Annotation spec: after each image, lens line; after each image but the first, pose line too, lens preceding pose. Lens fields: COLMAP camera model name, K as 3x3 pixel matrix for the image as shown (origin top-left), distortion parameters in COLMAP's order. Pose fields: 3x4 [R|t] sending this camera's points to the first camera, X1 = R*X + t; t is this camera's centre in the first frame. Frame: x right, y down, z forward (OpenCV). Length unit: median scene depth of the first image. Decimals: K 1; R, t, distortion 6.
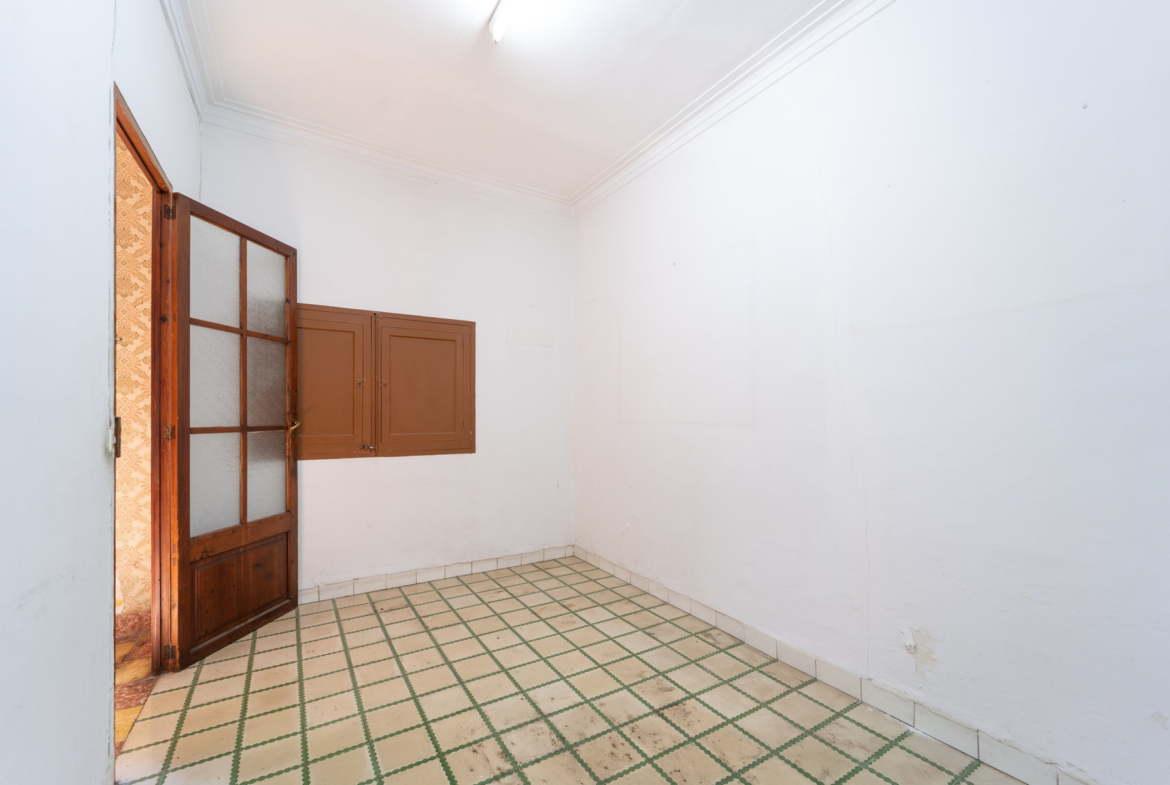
lens RADIAL K [[486.1, 0, 611.0], [0, 486.1, 417.3], [0, 0, 1]] dist [0.004260, -0.001755]
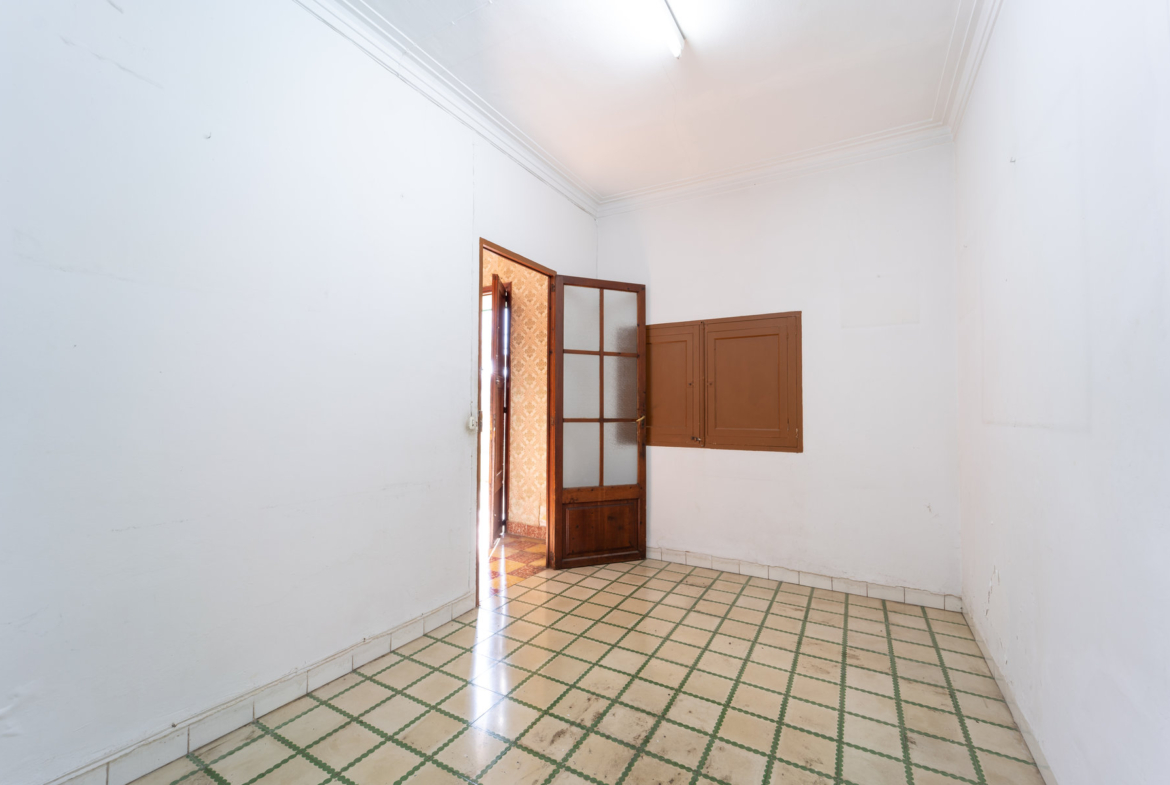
lens RADIAL K [[486.1, 0, 574.4], [0, 486.1, 398.6], [0, 0, 1]] dist [0.004260, -0.001755]
pose [[0.432138, -0.023280, -0.901507, 0.479915], [-0.007808, 0.999533, -0.029554, 0.003366], [0.901774, 0.019810, 0.431754, 0.285072]]
